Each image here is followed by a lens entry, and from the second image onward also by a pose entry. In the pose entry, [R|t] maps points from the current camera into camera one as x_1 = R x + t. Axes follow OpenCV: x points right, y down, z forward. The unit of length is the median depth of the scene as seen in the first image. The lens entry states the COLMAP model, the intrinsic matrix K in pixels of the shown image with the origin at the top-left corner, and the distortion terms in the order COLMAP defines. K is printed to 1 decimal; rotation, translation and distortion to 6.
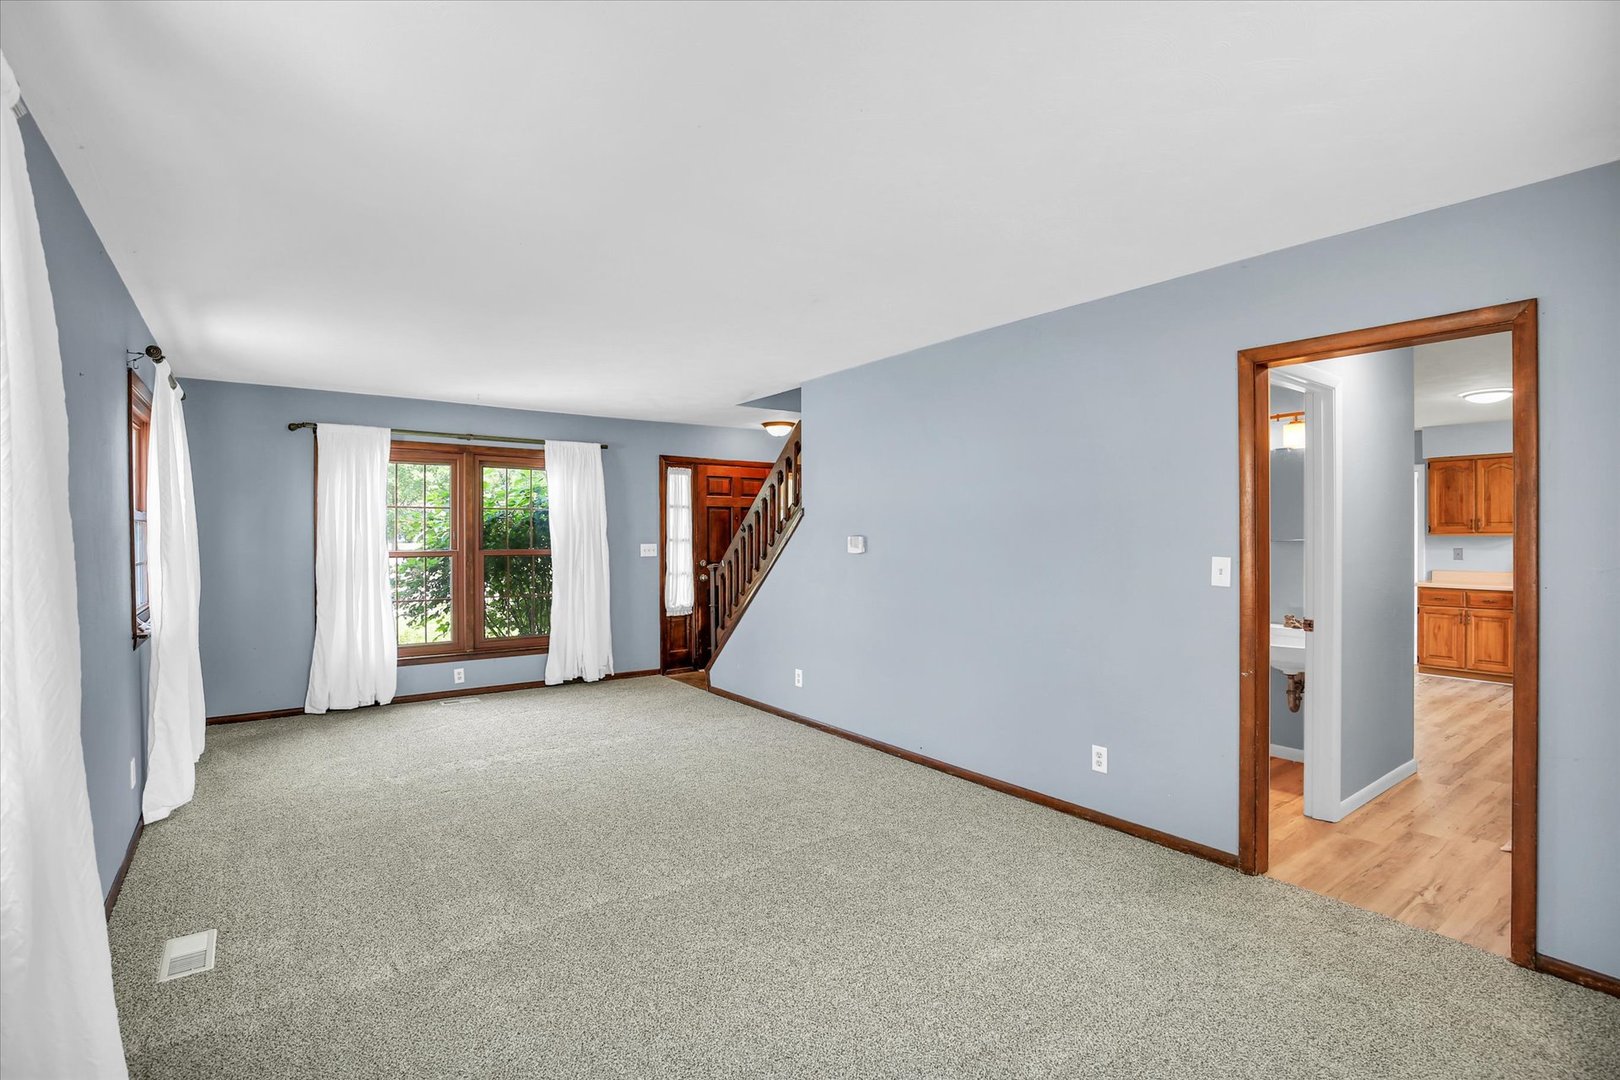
lens RADIAL K [[756.2, 0, 801.2], [0, 756.2, 533.2], [0, 0, 1]] dist [-0.024633, 0.000717]
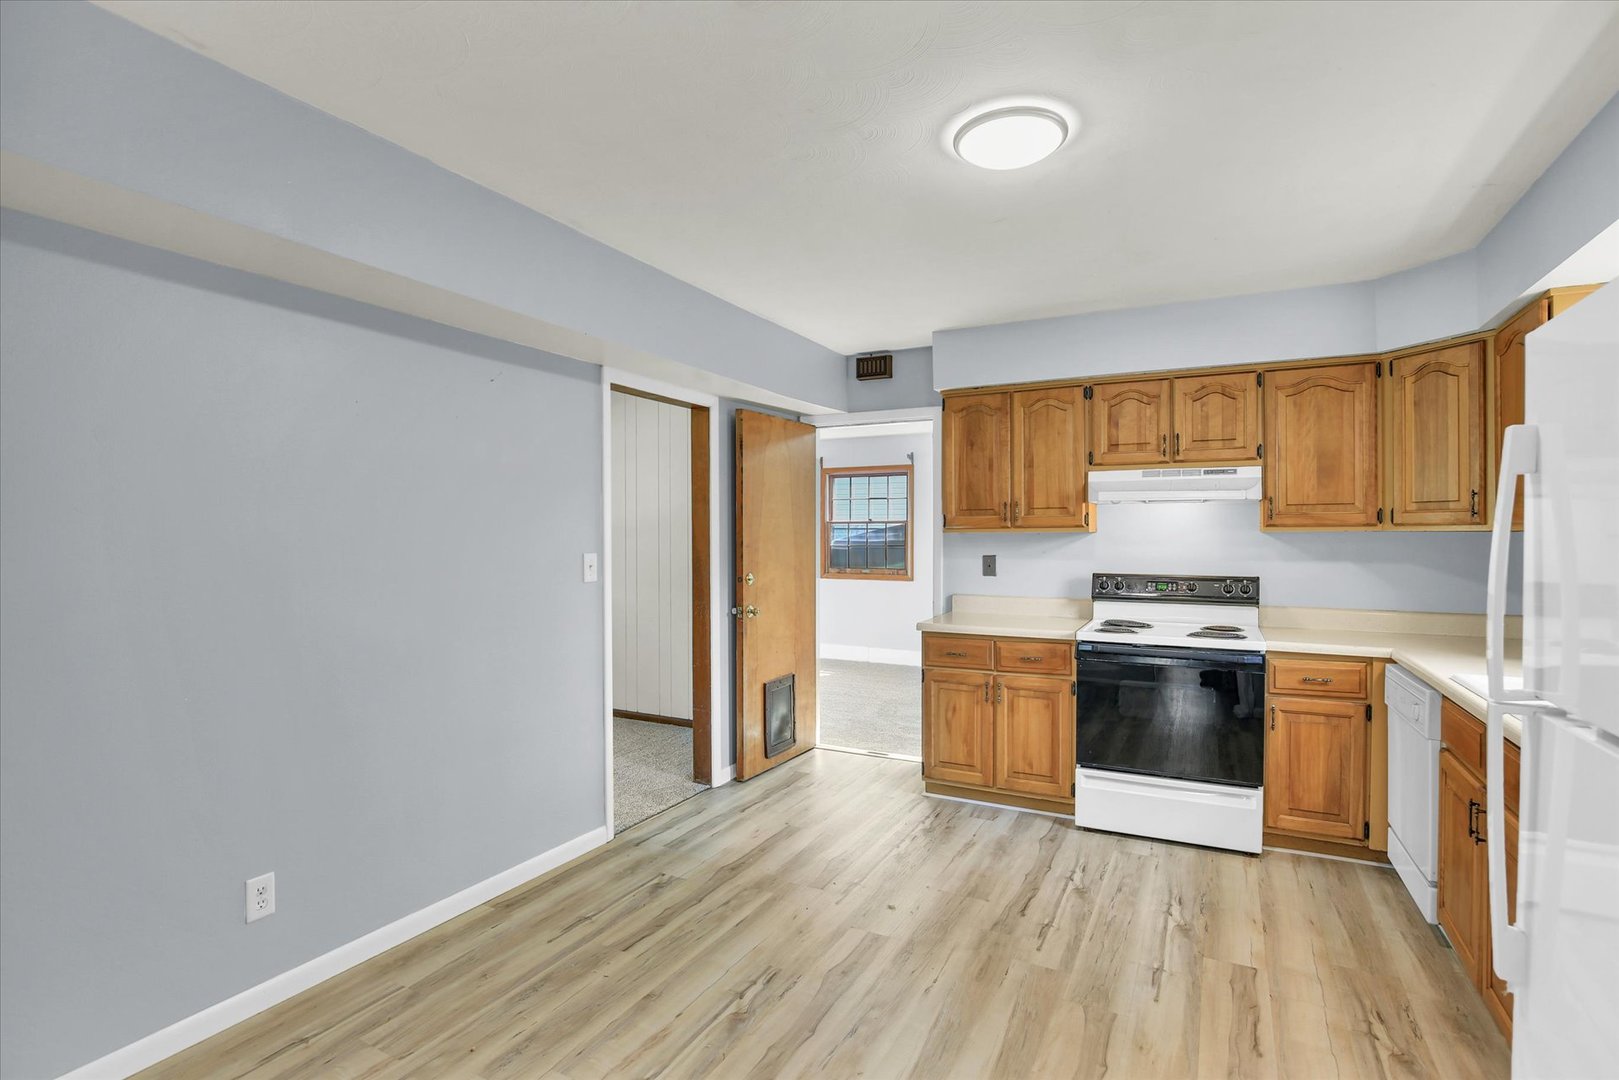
lens RADIAL K [[755.8, 0, 806.2], [0, 755.8, 540.6], [0, 0, 1]] dist [-0.024633, 0.000717]
pose [[0.904935, -0.005474, 0.425514, 0.543714], [0.002022, 0.999961, 0.008565, 0.003925], [-0.425544, -0.006890, 0.904911, 0.569060]]
